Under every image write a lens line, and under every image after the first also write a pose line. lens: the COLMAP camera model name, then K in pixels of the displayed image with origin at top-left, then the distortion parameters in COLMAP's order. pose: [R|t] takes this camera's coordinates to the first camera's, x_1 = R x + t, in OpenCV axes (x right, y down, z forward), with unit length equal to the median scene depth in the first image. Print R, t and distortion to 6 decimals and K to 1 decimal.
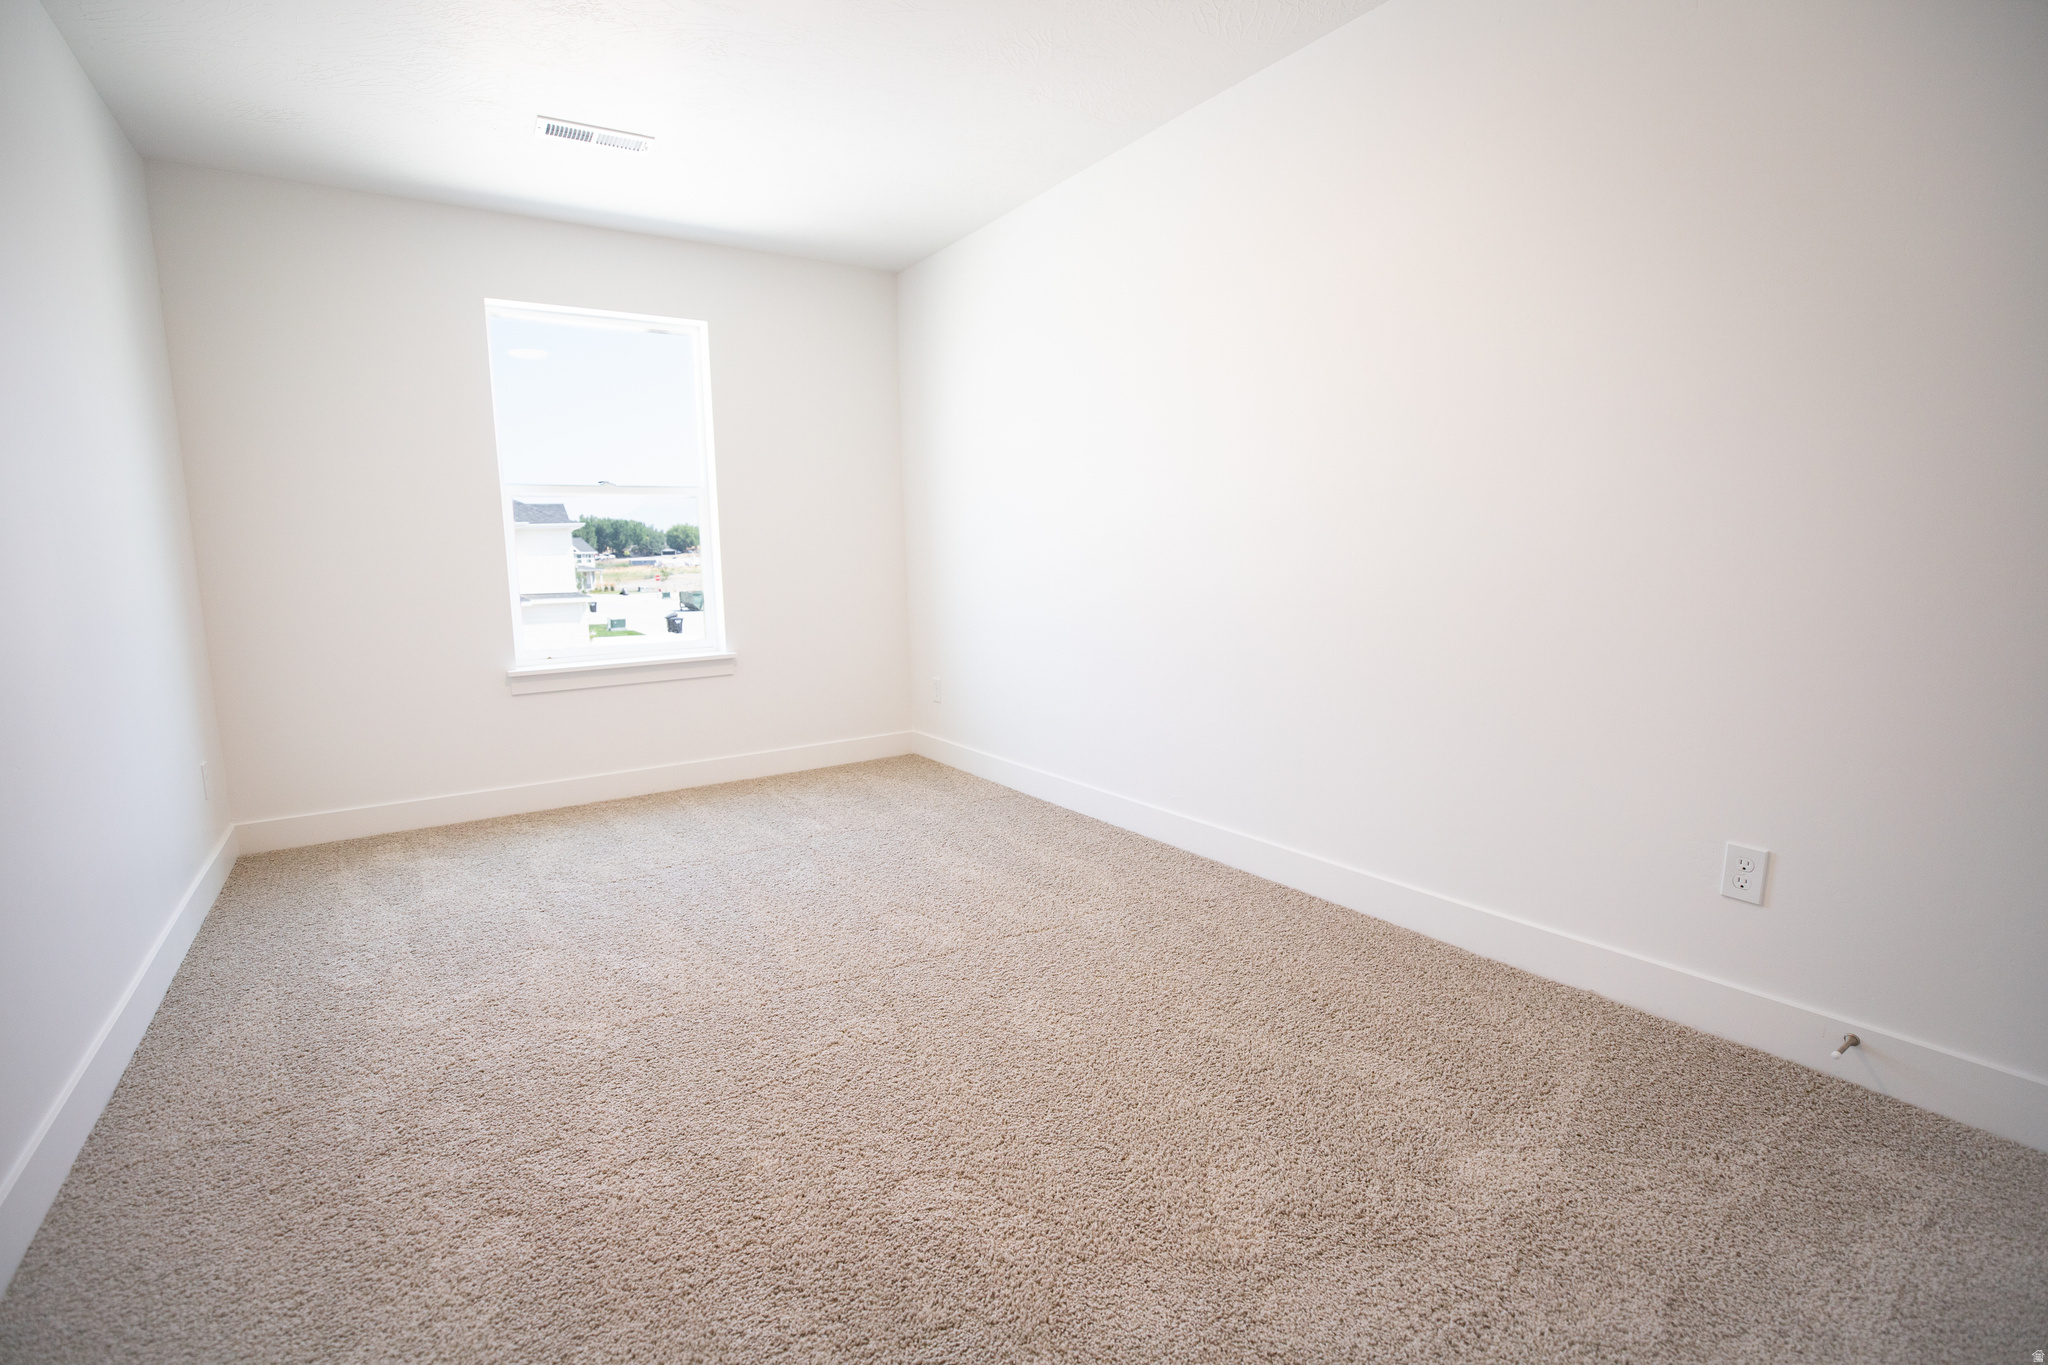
lens RADIAL K [[934.4, 0, 1024.0], [0, 934.4, 682.5], [0, 0, 1]] dist [-0.003491, -0.019916]
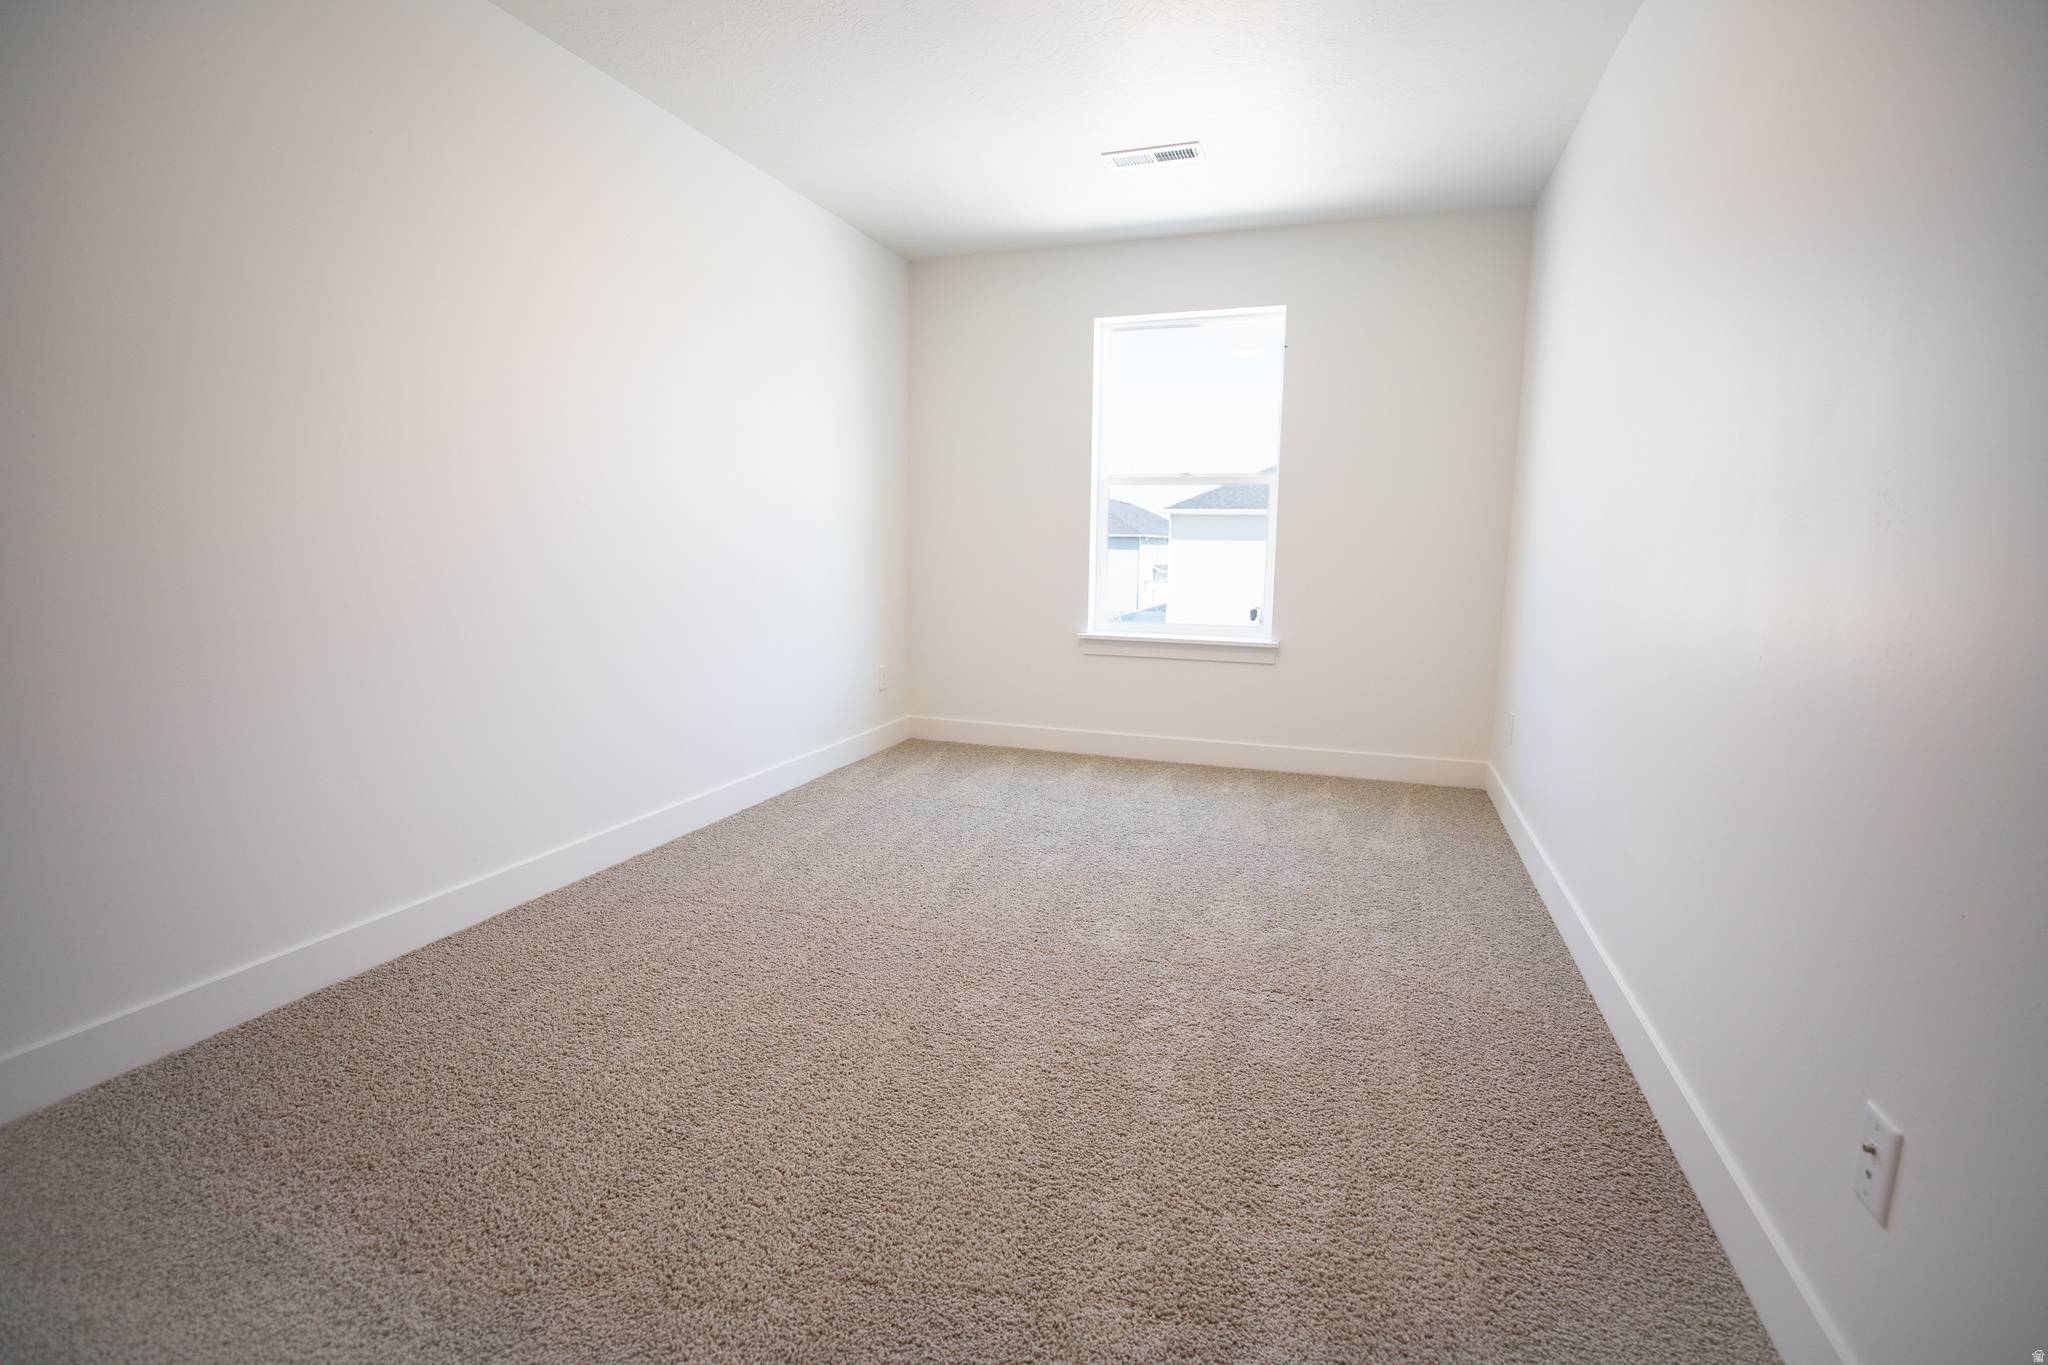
lens RADIAL K [[934.4, 0, 1024.0], [0, 934.4, 682.5], [0, 0, 1]] dist [-0.003491, -0.019916]
pose [[0.579815, 0.151342, -0.800569, 0.384456], [-0.137438, 0.986683, 0.086986, -0.045783], [0.803073, 0.059593, 0.592894, 0.236102]]
